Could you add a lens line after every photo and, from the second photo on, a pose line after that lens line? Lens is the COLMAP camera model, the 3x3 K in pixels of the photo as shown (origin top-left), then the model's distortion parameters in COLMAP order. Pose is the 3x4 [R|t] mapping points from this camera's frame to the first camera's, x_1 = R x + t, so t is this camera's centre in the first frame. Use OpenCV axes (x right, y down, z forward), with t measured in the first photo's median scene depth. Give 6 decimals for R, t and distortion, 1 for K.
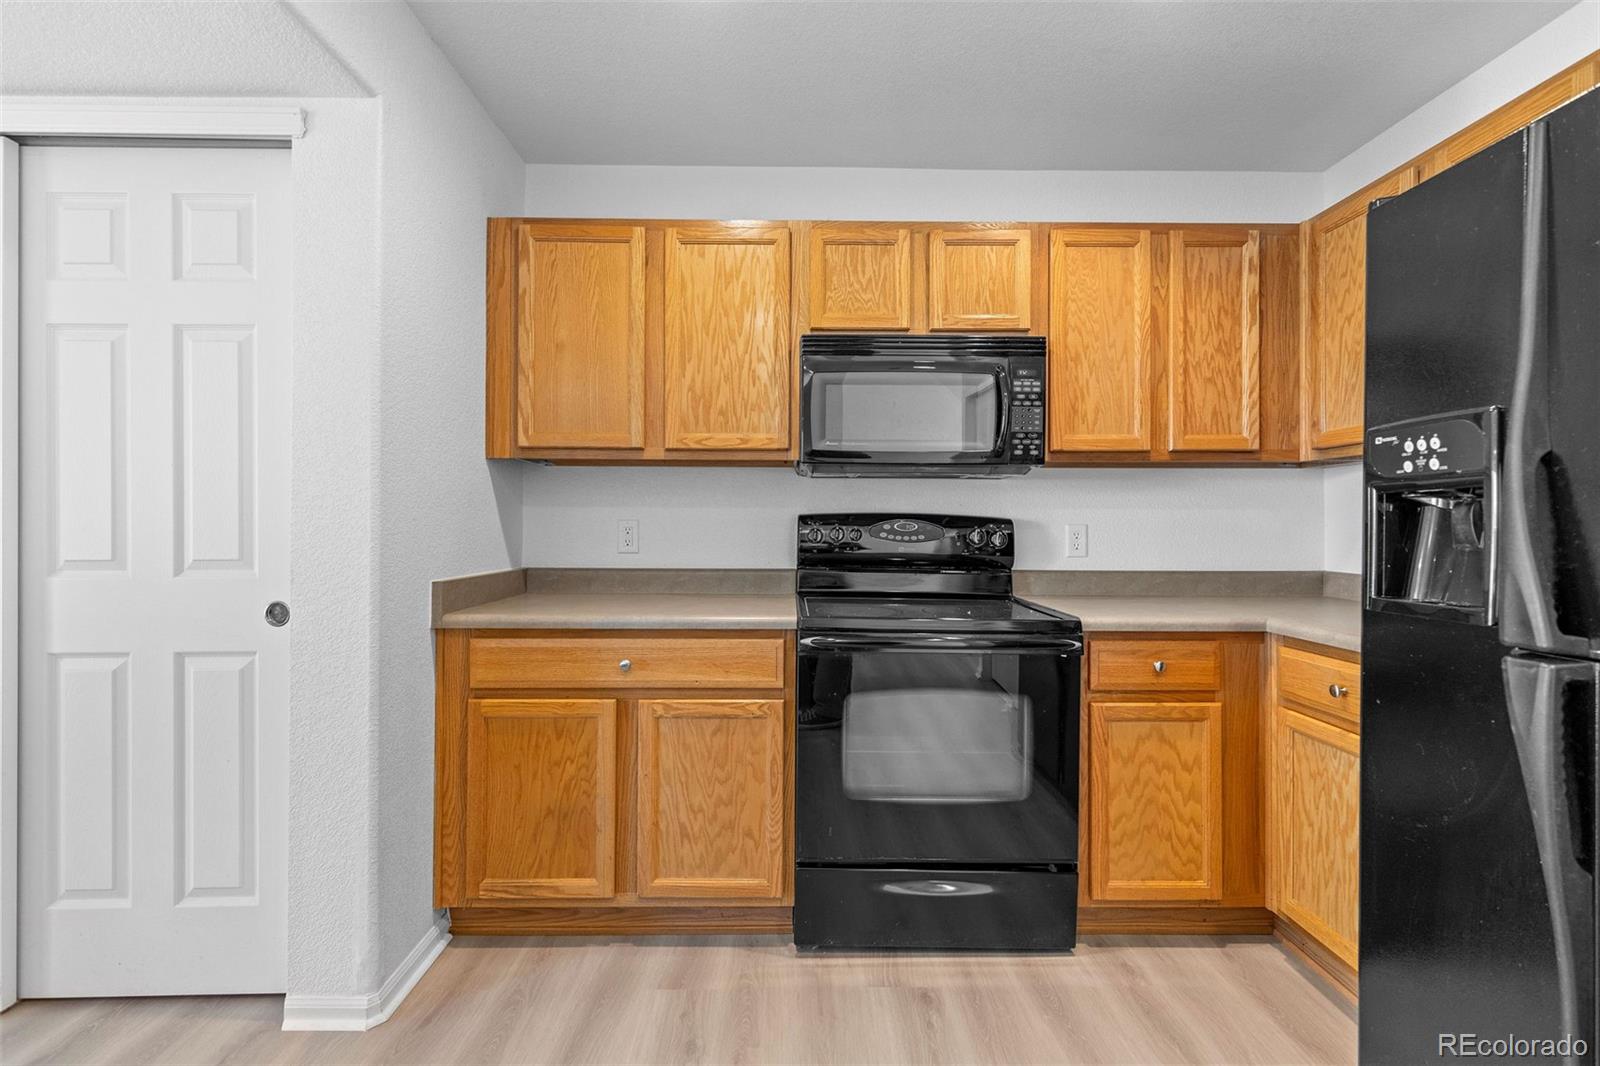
lens RADIAL K [[713.2, 0, 797.2], [0, 713.2, 520.7], [0, 0, 1]] dist [0.006286, -0.000305]
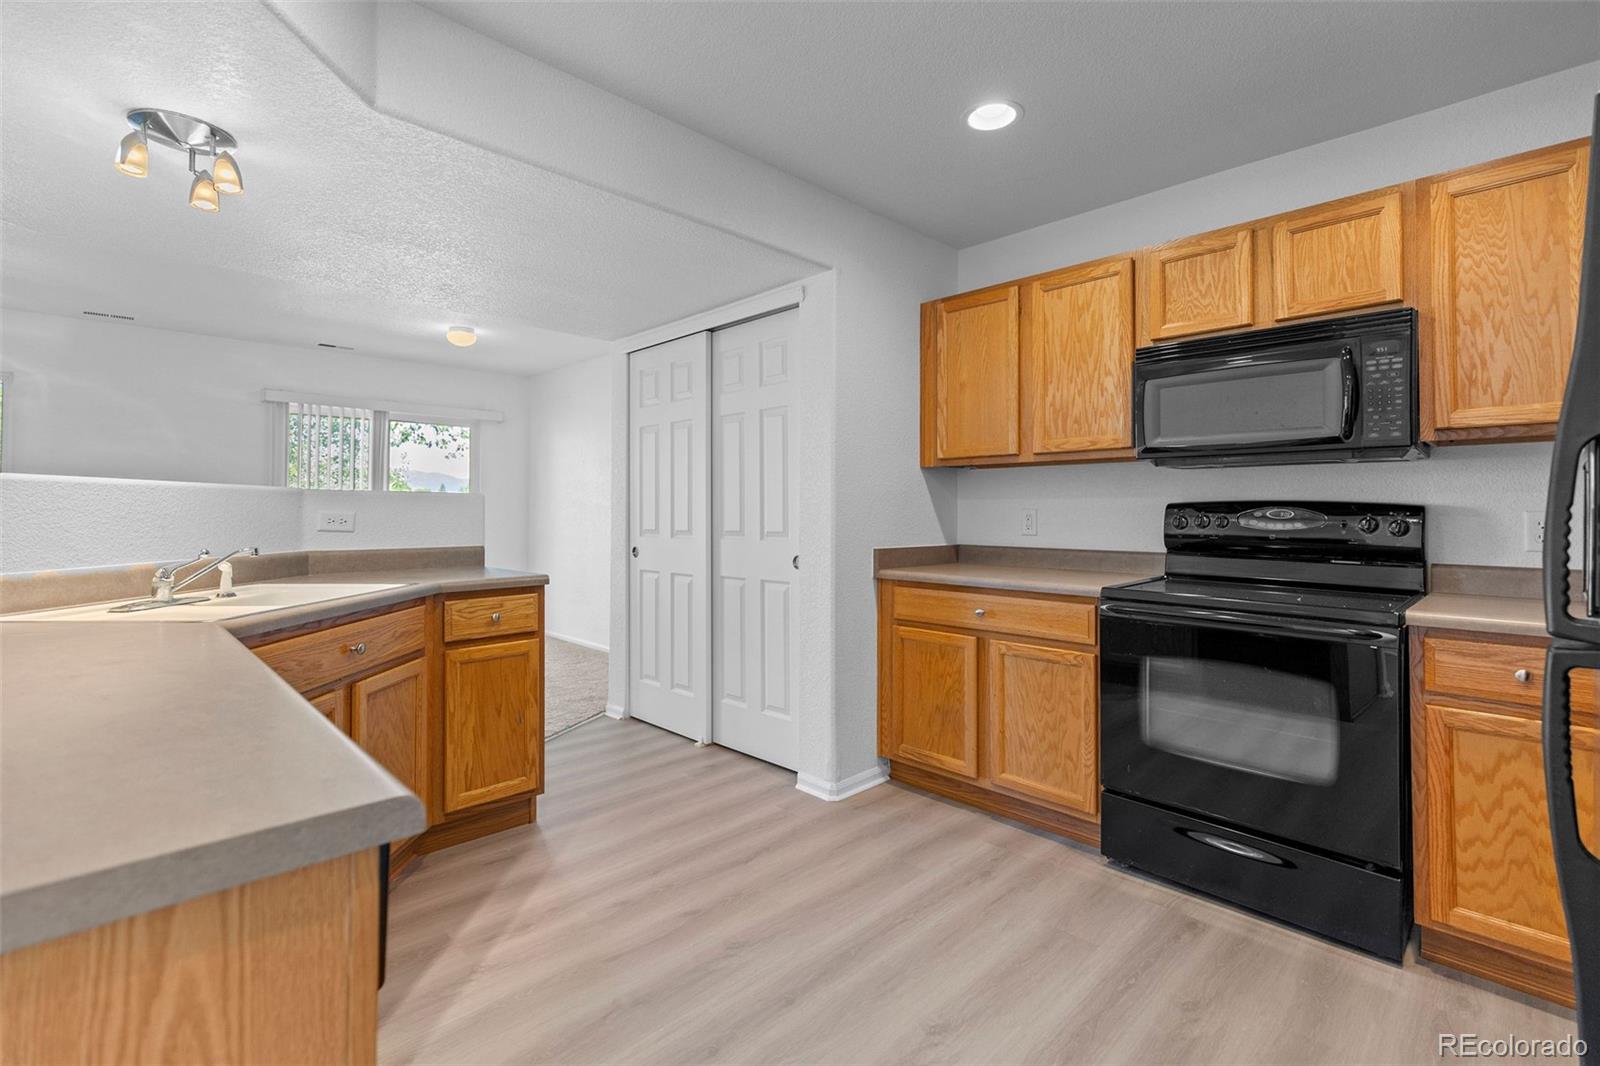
lens RADIAL K [[720.7, 0, 801.1], [0, 720.7, 494.7], [0, 0, 1]] dist [0.000261, 0.000276]
pose [[0.693964, -0.019588, -0.719743, 0.525980], [0.005931, 0.999751, -0.021490, -0.001425], [0.719985, 0.010644, 0.693908, -0.231678]]
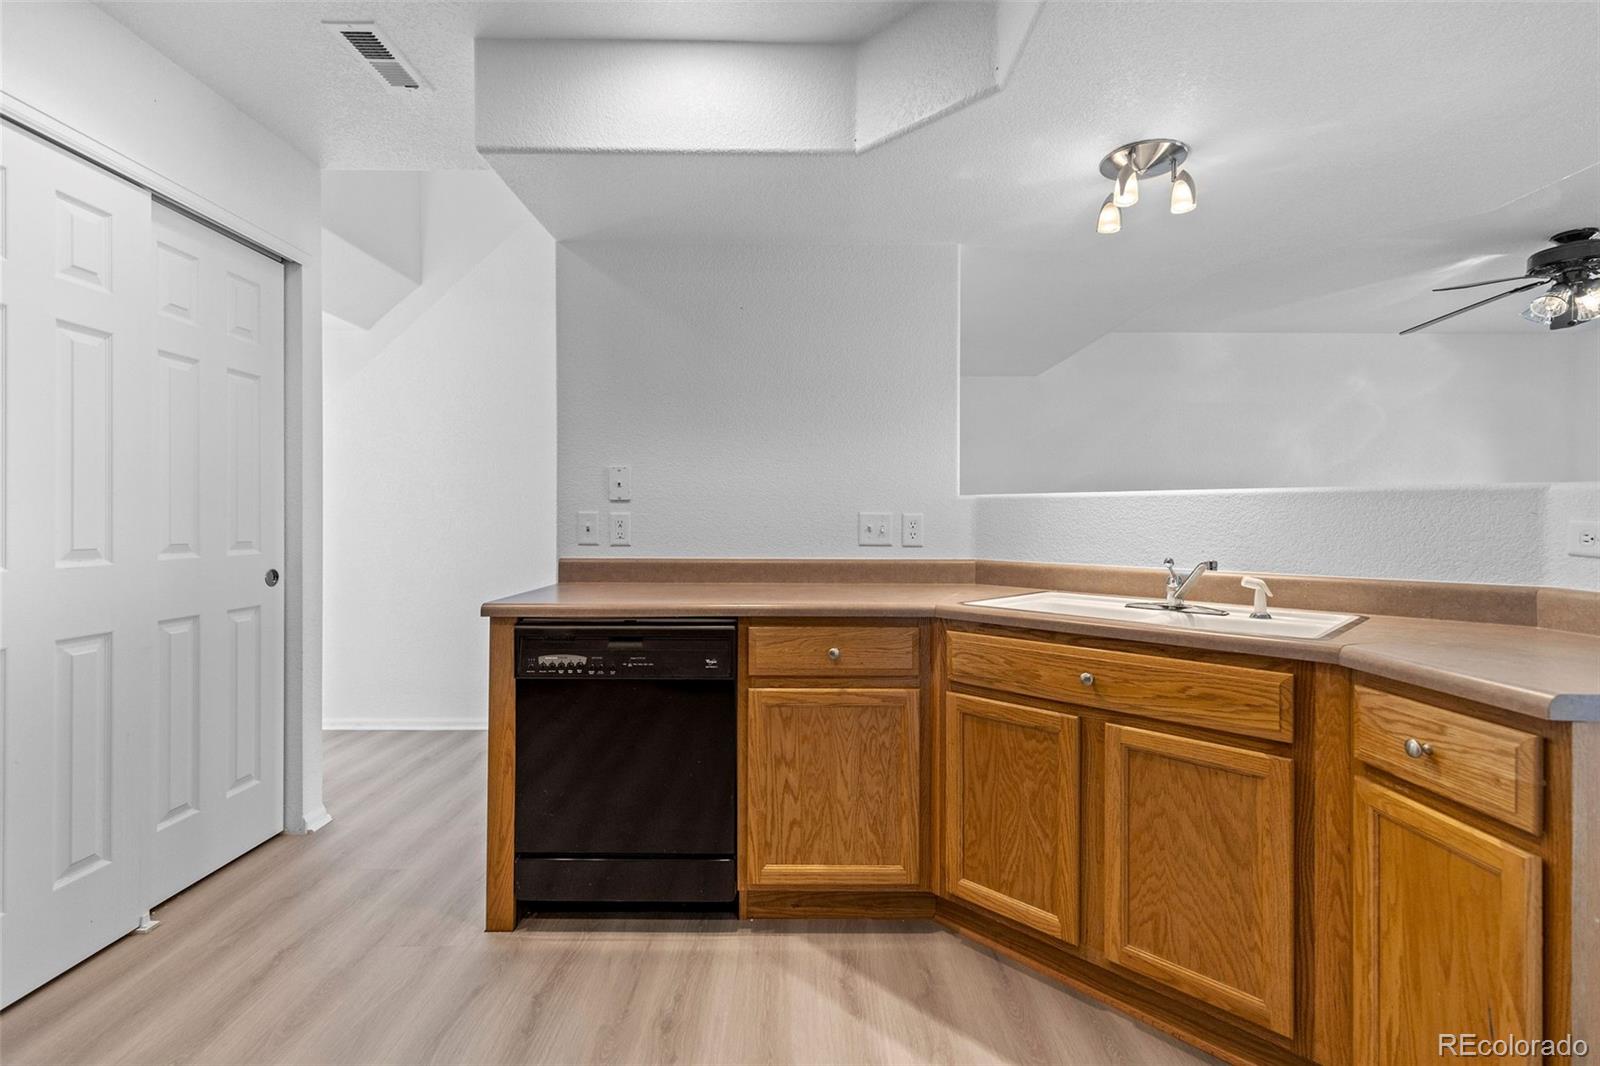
lens RADIAL K [[713.2, 0, 797.2], [0, 713.2, 520.7], [0, 0, 1]] dist [0.006286, -0.000305]
pose [[-0.999801, -0.008219, 0.018188, -0.264057], [-0.008332, 0.999946, -0.006150, 0.006618], [-0.018136, -0.006300, -0.999816, 0.847842]]
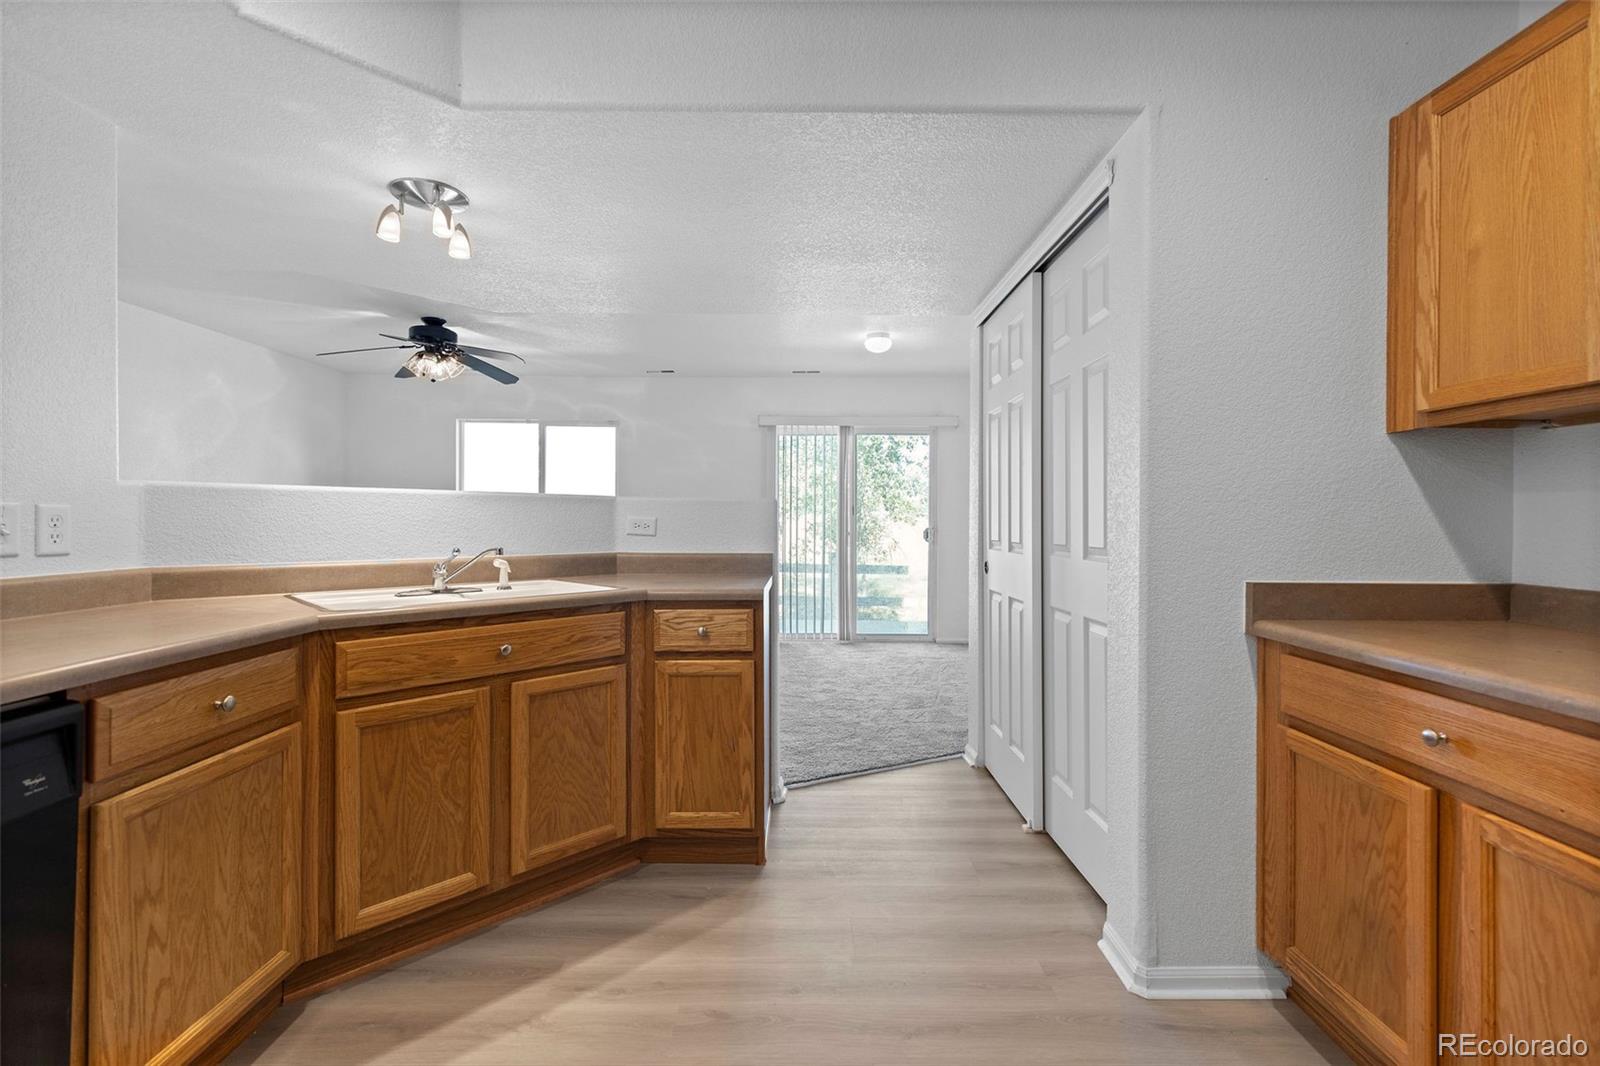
lens RADIAL K [[719.4, 0, 801.7], [0, 719.4, 516.6], [0, 0, 1]] dist [0.001898, -0.000236]
pose [[-0.010241, -0.007411, -0.999920, 0.399595], [0.003226, 0.999967, -0.007445, 0.007399], [0.999942, -0.003302, -0.010216, 0.432490]]
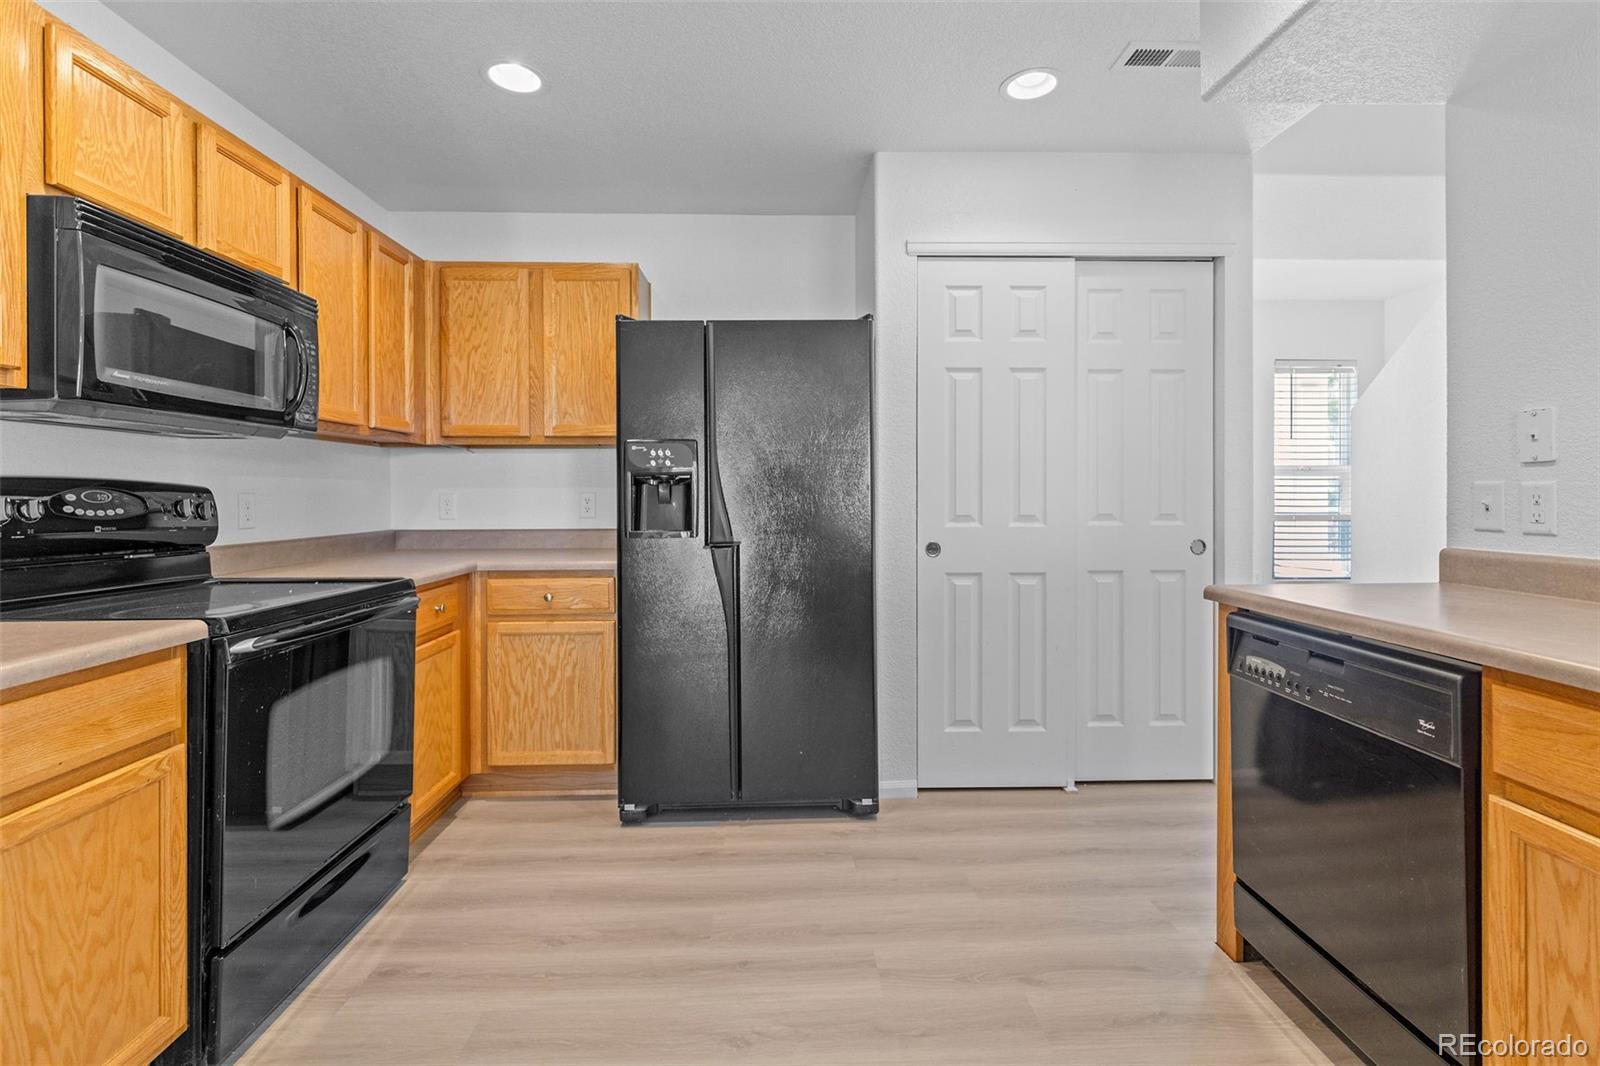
lens RADIAL K [[720.7, 0, 801.1], [0, 720.7, 494.7], [0, 0, 1]] dist [0.000261, 0.000276]
pose [[-0.018219, -0.004404, 0.999824, -0.730439], [-0.003985, 0.999983, 0.004332, 0.000870], [-0.999826, -0.003905, -0.018236, 0.401998]]
